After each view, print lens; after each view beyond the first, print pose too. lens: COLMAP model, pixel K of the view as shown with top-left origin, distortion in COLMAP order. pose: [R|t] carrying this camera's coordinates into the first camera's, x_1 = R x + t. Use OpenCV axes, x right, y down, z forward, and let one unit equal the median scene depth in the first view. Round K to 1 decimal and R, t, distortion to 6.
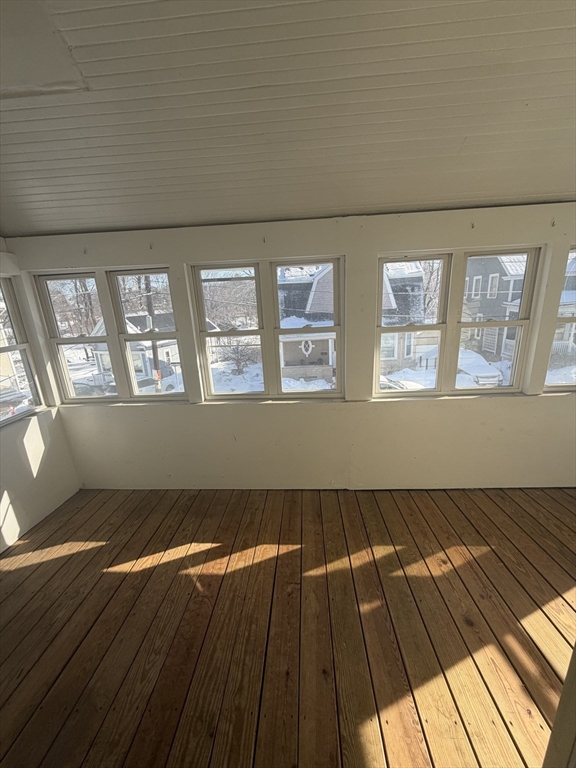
lens RADIAL K [[304.7, 0, 286.9], [0, 304.7, 383.7], [0, 0, 1]] dist [-0.002440, 0.000046]
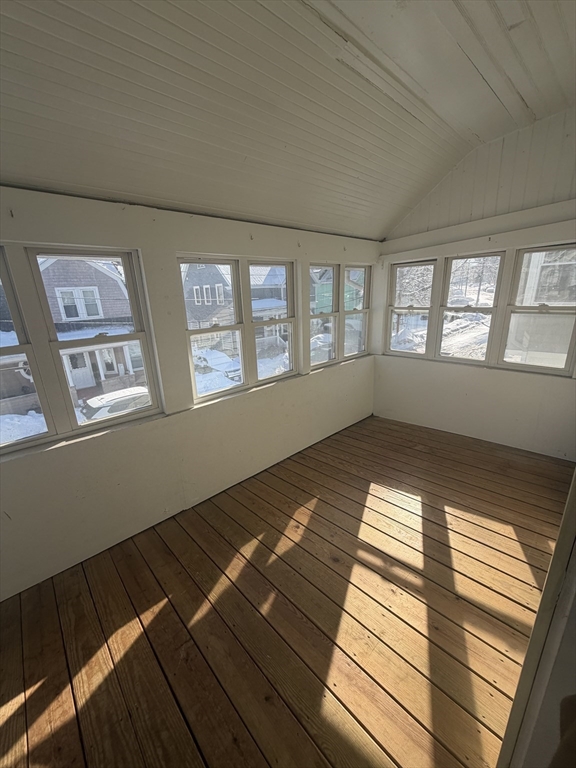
lens RADIAL K [[304.7, 0, 287.5], [0, 304.7, 383.9], [0, 0, 1]] dist [-0.002440, 0.000046]
pose [[0.696354, -0.183087, 0.693952, -0.185066], [0.197629, 0.978449, 0.059833, -0.018304], [-0.689952, 0.095480, 0.717531, 0.127046]]
